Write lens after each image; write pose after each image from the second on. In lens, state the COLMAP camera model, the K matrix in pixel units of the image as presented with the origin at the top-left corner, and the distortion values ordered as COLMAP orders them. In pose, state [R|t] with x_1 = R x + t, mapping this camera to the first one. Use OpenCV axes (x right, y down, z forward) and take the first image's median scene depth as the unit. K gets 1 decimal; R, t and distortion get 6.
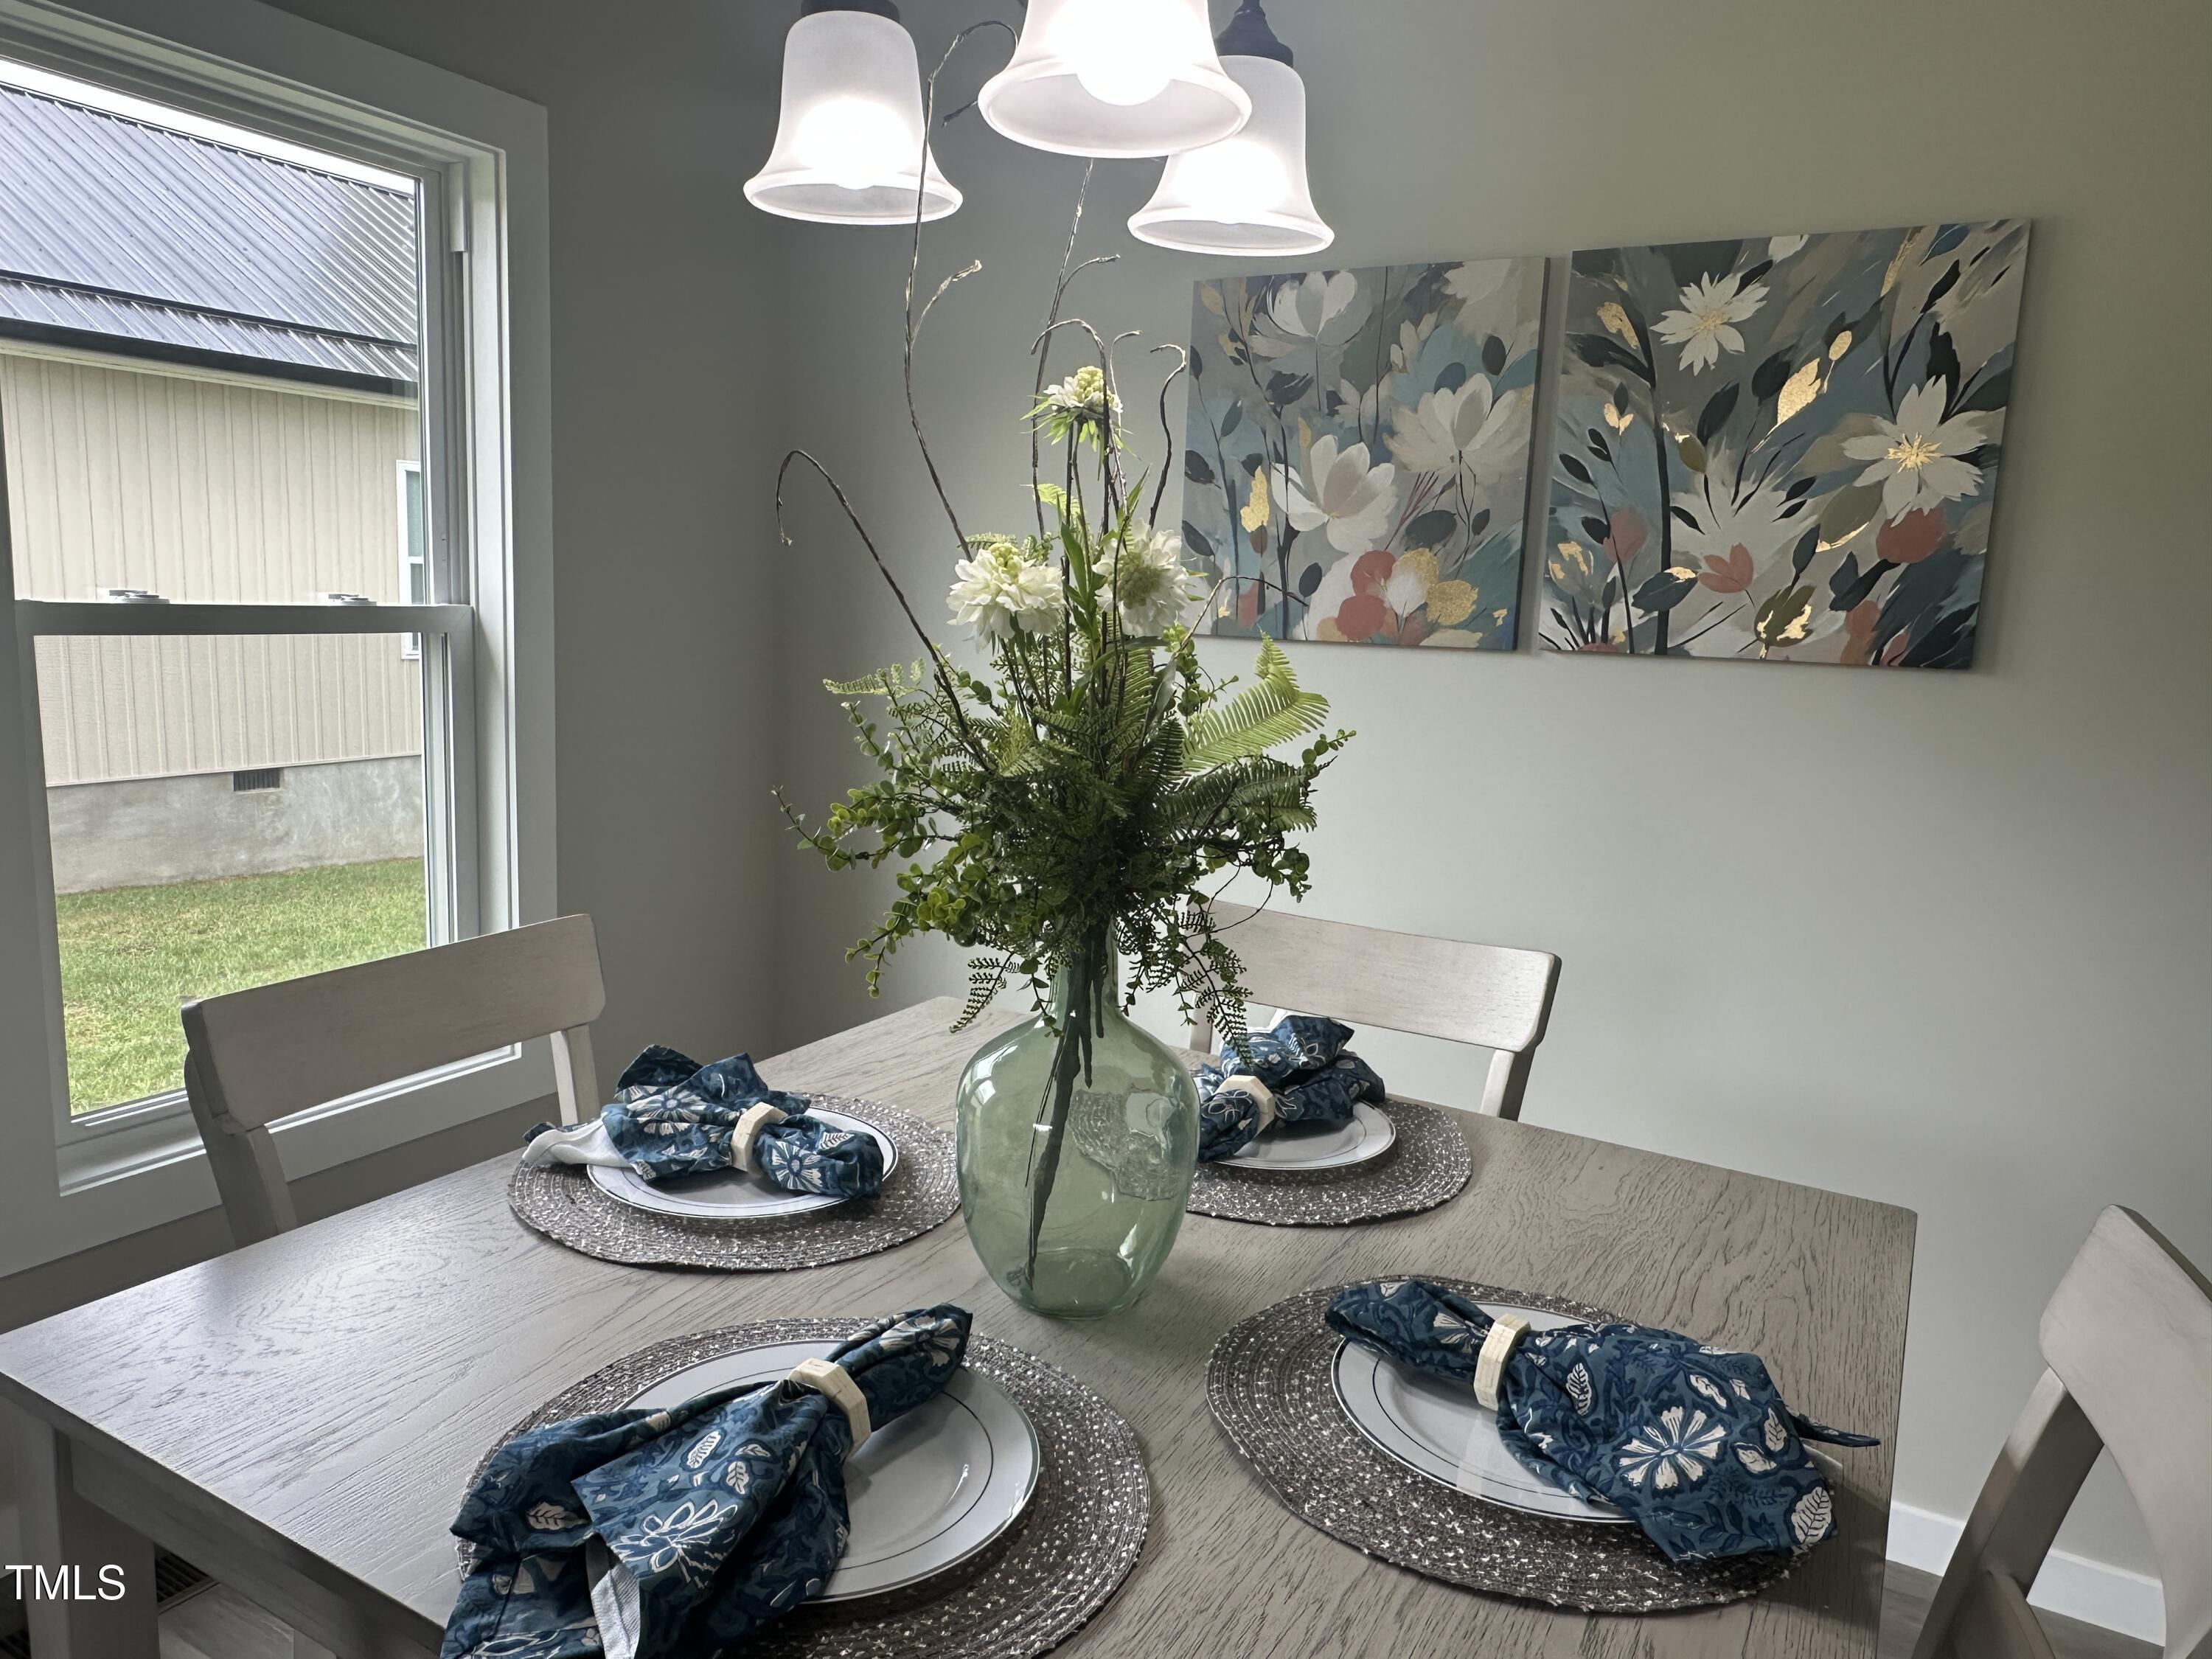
lens RADIAL K [[1492.9, 0, 1111.3], [0, 1492.9, 855.8], [0, 0, 1]] dist [0.002254, 0.000180]
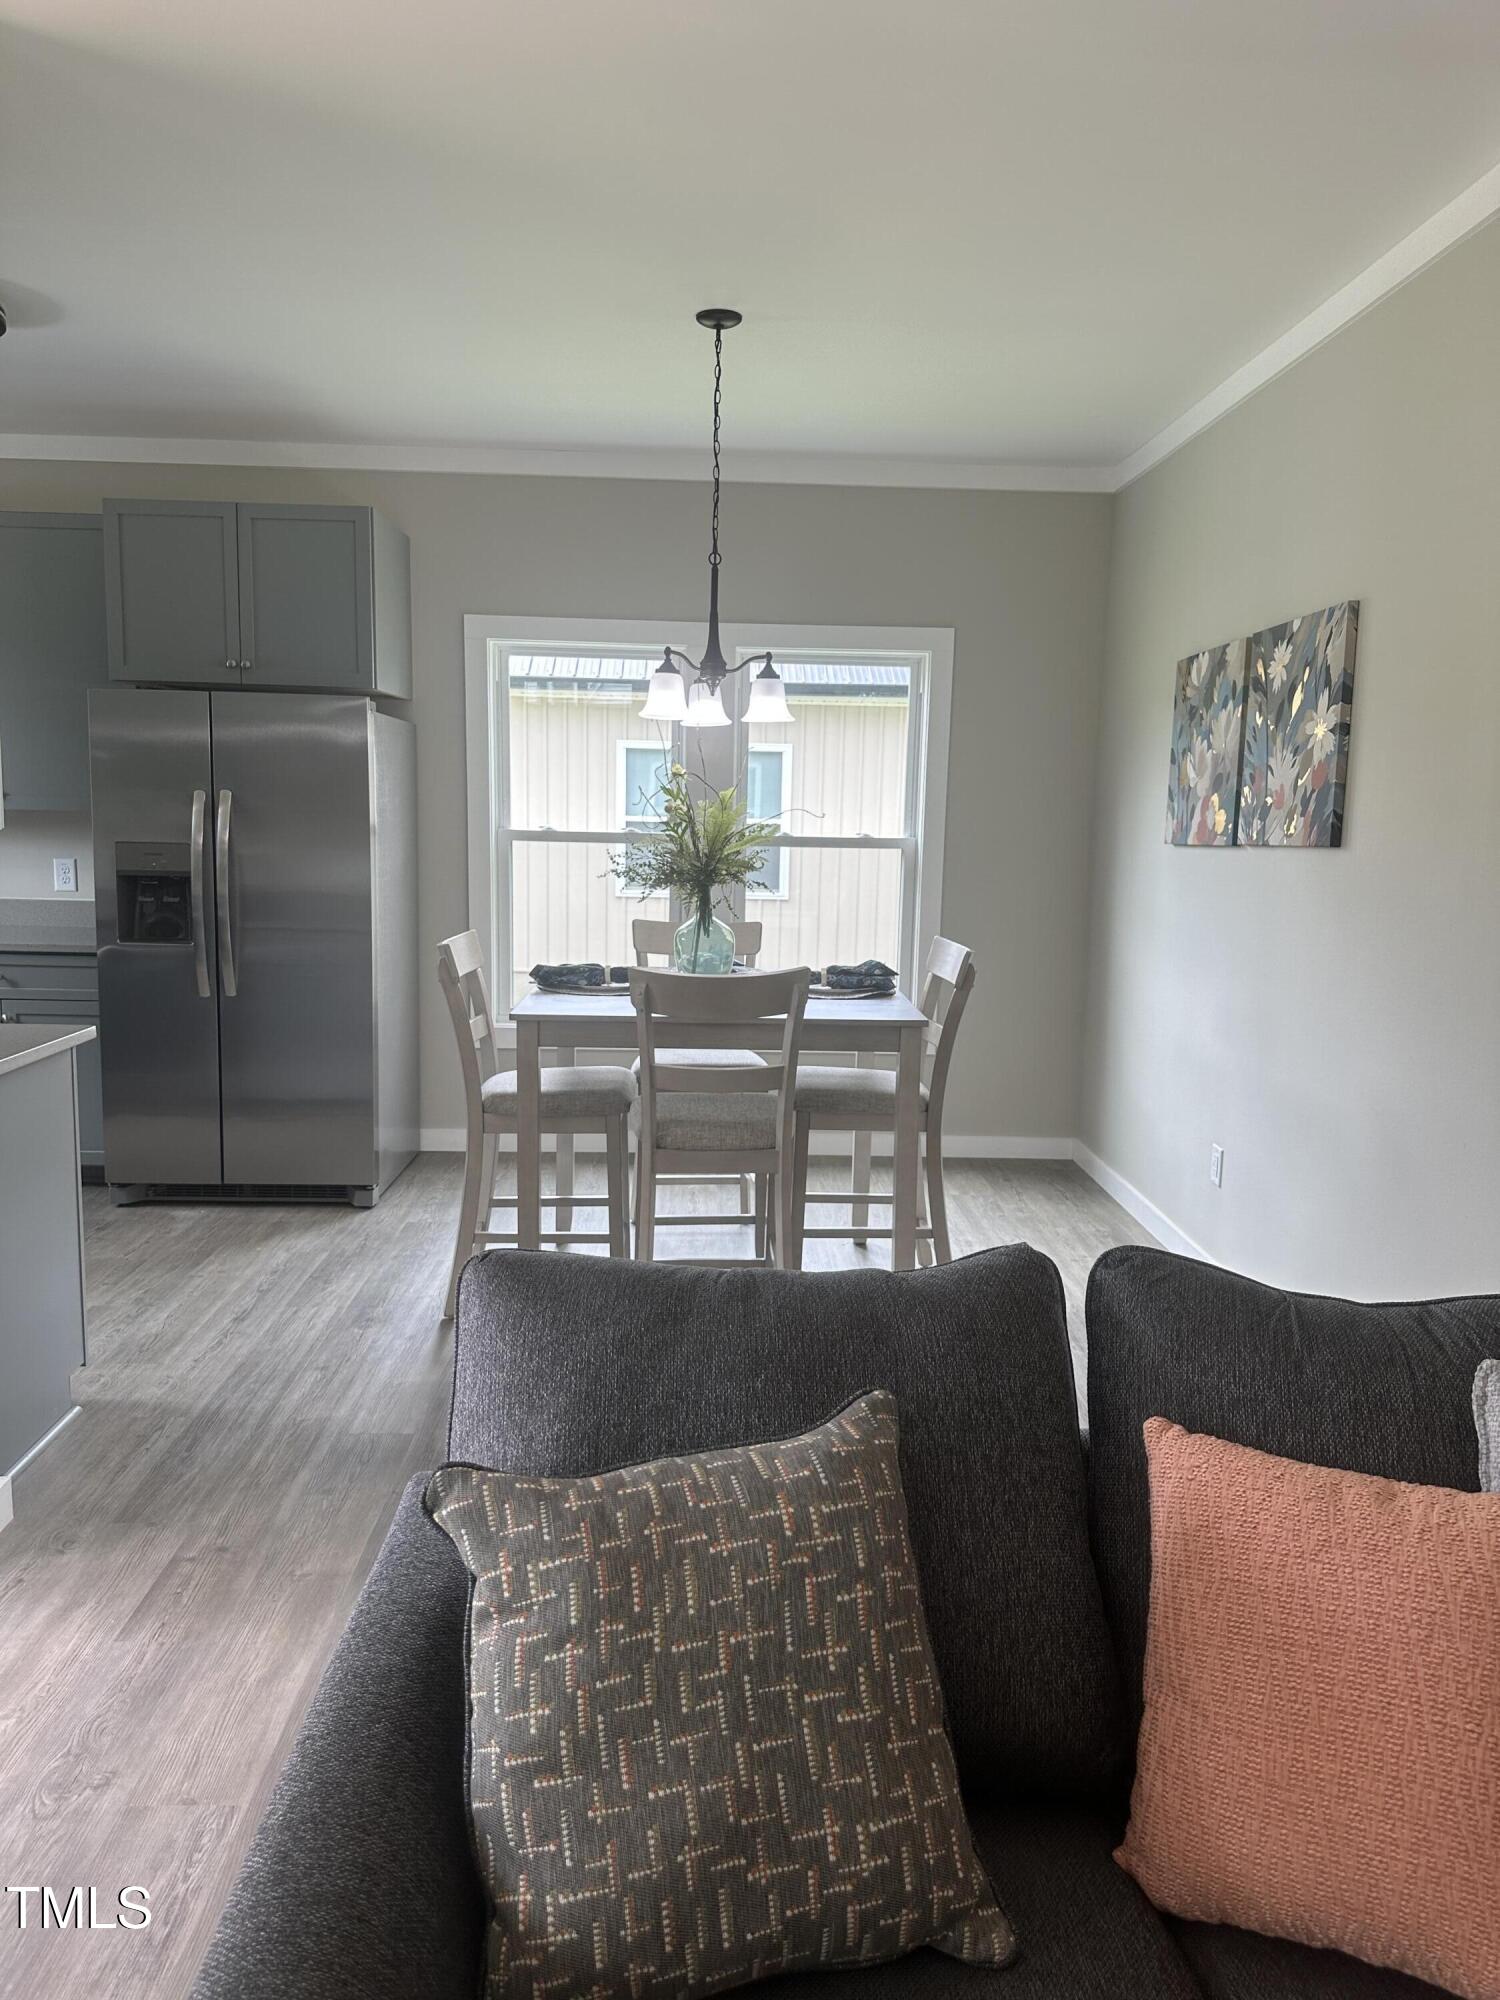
lens RADIAL K [[1405.6, 0, 745.6], [0, 1405.6, 998.8], [0, 0, 1]] dist [0.116462, -0.120529]
pose [[0.510804, 0.075349, -0.856389, 1.545015], [-0.146959, 0.989142, -0.000626, 0.145467], [0.847043, 0.126174, 0.516331, -0.413704]]
